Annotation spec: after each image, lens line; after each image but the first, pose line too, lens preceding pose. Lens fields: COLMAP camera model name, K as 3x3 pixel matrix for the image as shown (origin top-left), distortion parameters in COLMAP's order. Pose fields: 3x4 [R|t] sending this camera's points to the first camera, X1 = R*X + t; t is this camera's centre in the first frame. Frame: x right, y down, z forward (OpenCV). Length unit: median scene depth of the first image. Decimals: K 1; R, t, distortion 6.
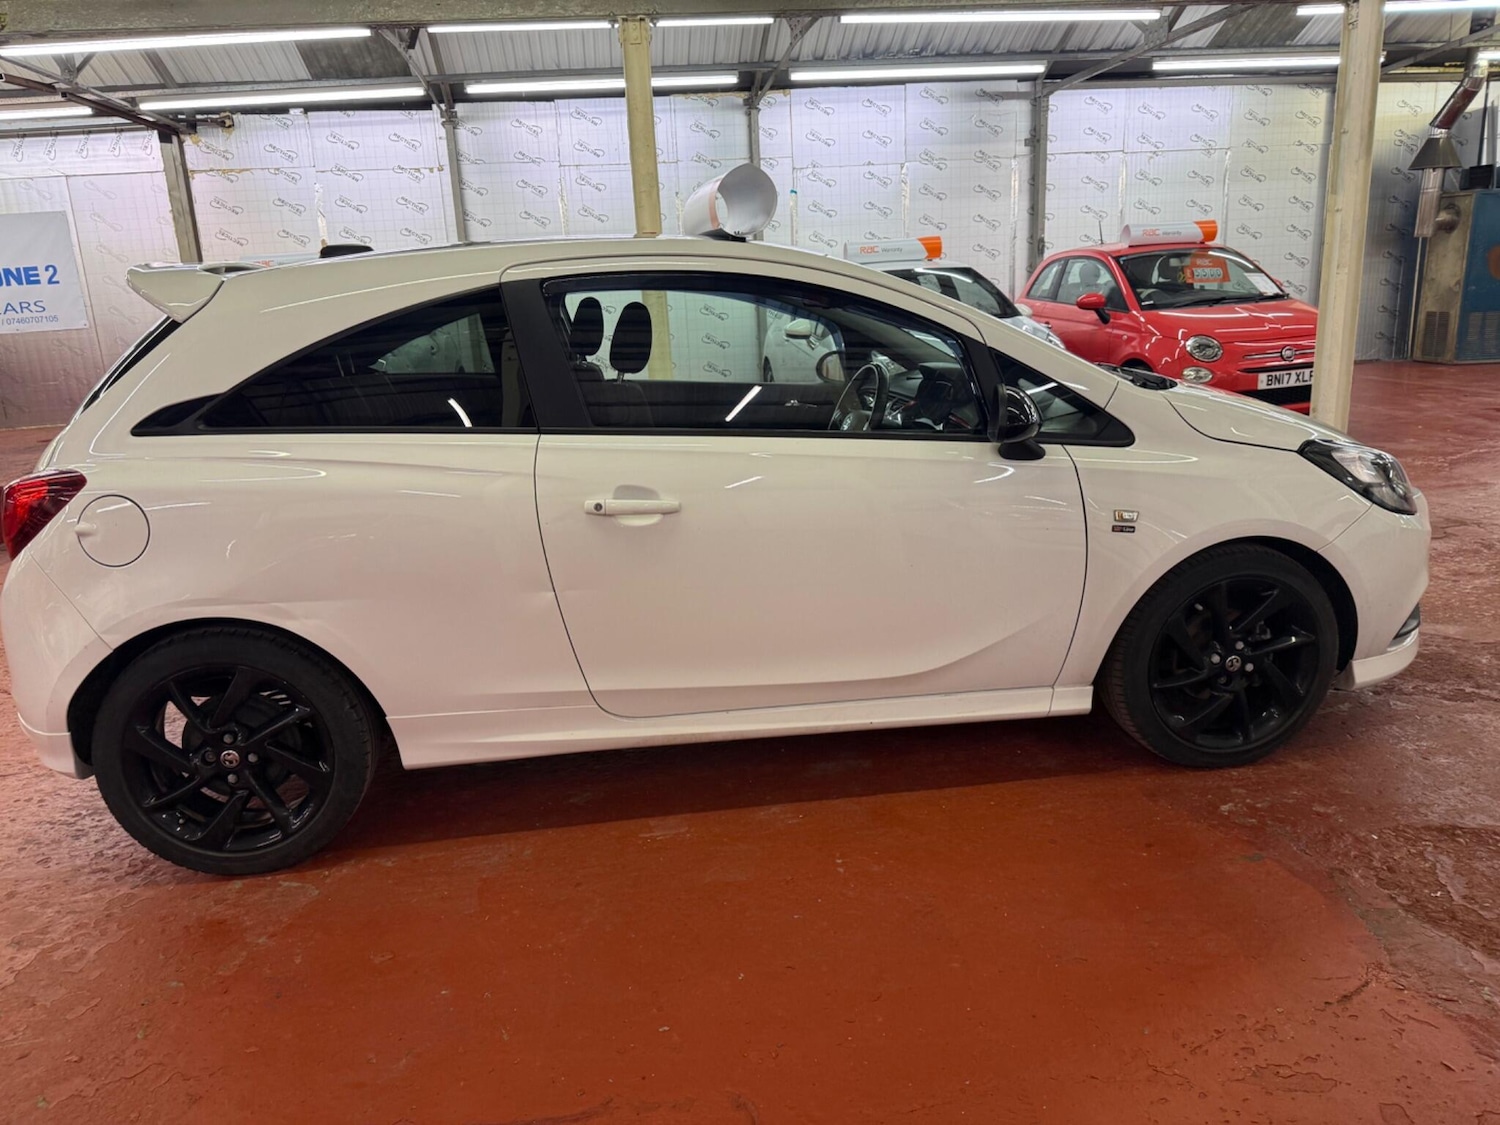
lens RADIAL K [[1064.7, 0, 736.2], [0, 1064.7, 568.9], [0, 0, 1]] dist [0.025082, -0.034205]
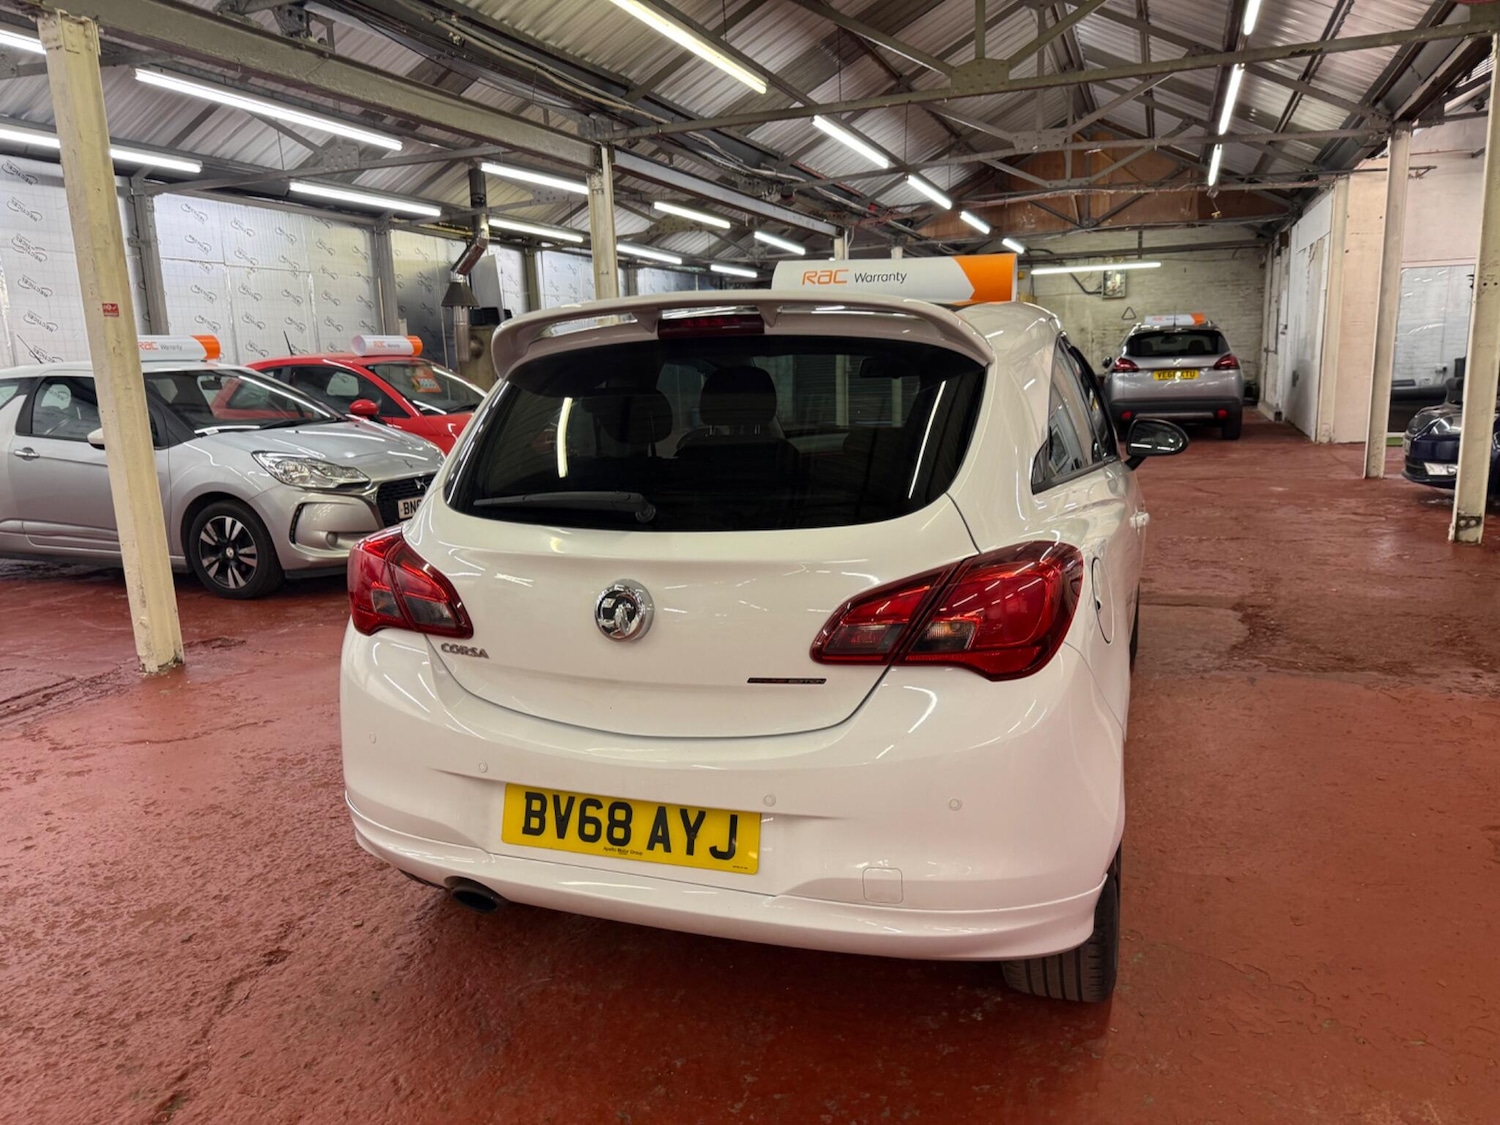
lens RADIAL K [[1064.7, 0, 742.2], [0, 1064.7, 571.0], [0, 0, 1]] dist [0.025082, -0.034205]
pose [[0.475678, -0.136925, 0.868897, -0.333621], [0.236077, 0.971442, 0.023844, -0.033146], [-0.847348, 0.193784, 0.494418, 0.190495]]
